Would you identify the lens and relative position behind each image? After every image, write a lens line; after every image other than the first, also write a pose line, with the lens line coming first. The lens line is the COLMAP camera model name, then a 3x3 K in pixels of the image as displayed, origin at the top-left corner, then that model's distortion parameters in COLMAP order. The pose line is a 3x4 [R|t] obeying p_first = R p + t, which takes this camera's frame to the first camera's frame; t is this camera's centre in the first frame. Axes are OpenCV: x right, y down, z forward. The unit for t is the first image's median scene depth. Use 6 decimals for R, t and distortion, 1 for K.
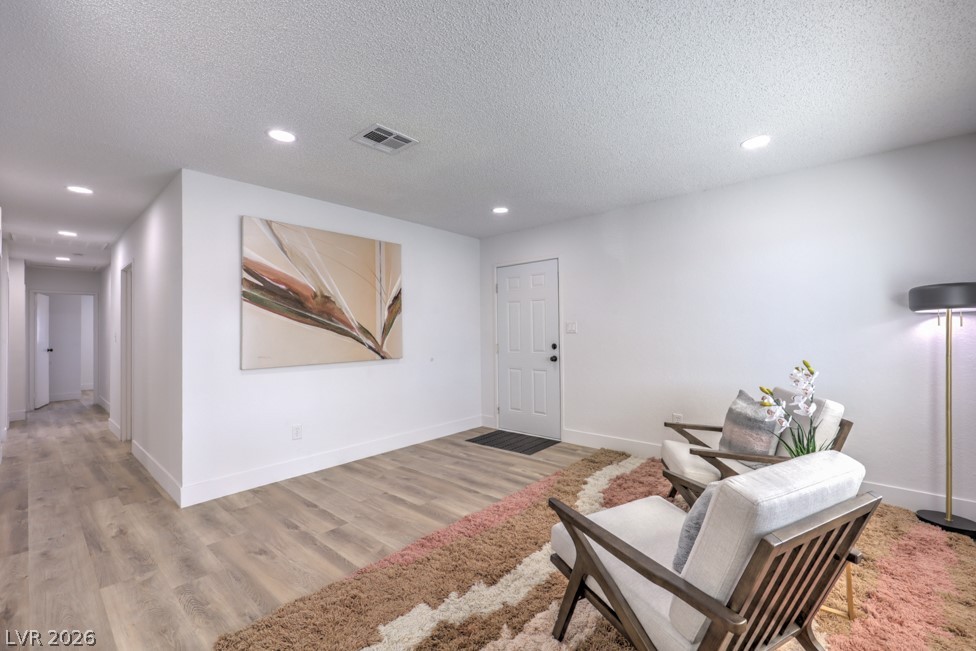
lens RADIAL K [[414.3, 0, 496.0], [0, 414.3, 325.8], [0, 0, 1]] dist [0.000283, 0.000072]
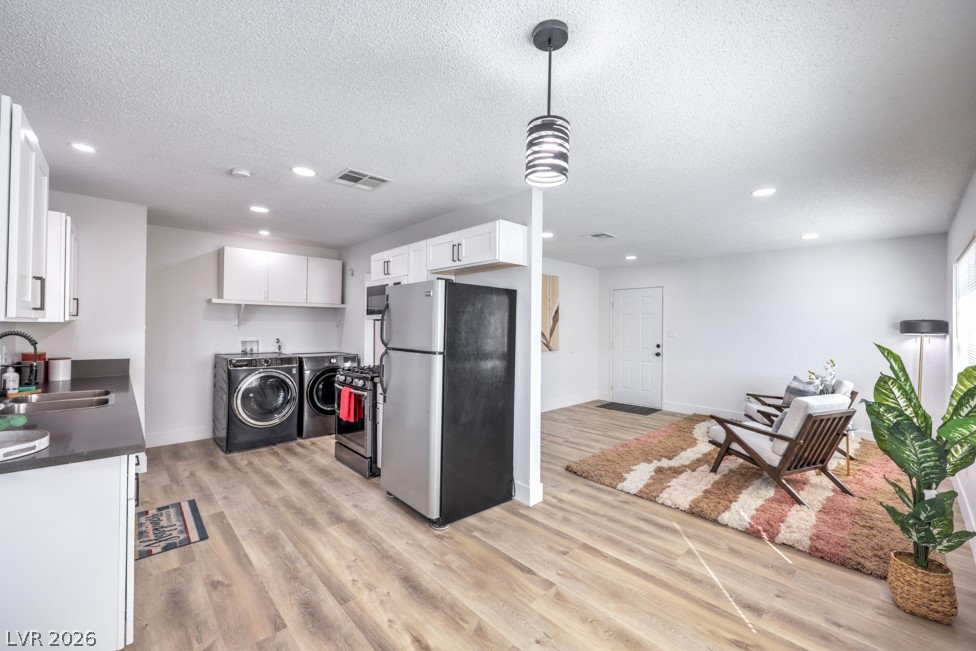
lens RADIAL K [[398.1, 0, 488.0], [0, 398.1, 325.5], [0, 0, 1]] dist [-0.012262, 0.000029]
pose [[0.994299, 0.025764, -0.103464, -0.407838], [-0.024227, 0.999577, 0.016090, -0.040276], [0.103835, -0.013492, 0.994503, -0.606441]]
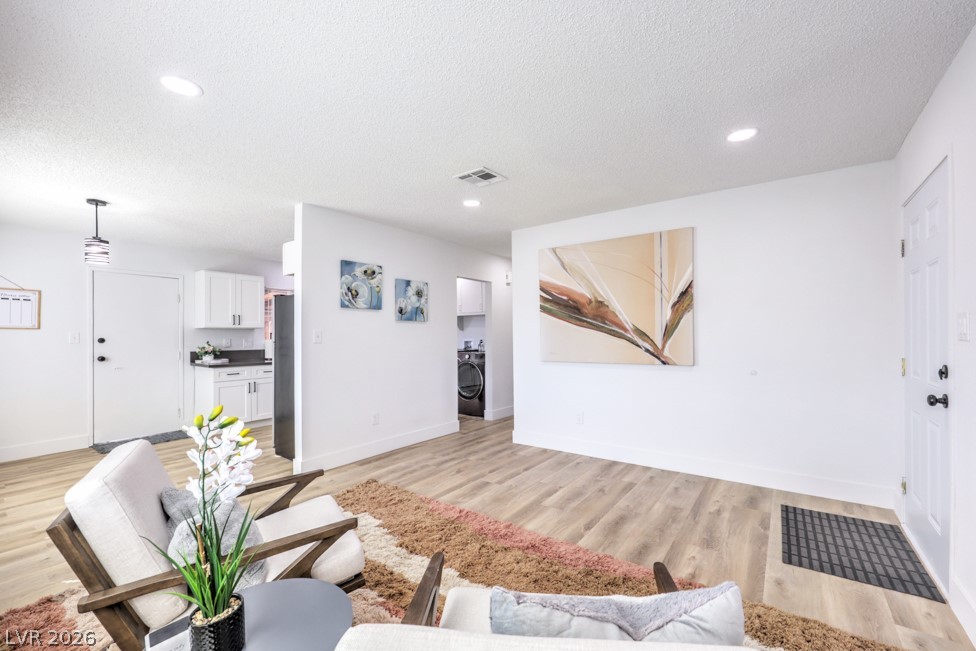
lens RADIAL K [[400.1, 0, 492.4], [0, 400.1, 337.4], [0, 0, 1]] dist [0.000174, -0.000047]
pose [[0.077437, 0.016117, -0.996867, 0.641472], [0.021730, 0.999605, 0.017849, -0.001406], [0.996760, -0.023044, 0.077056, 0.658465]]
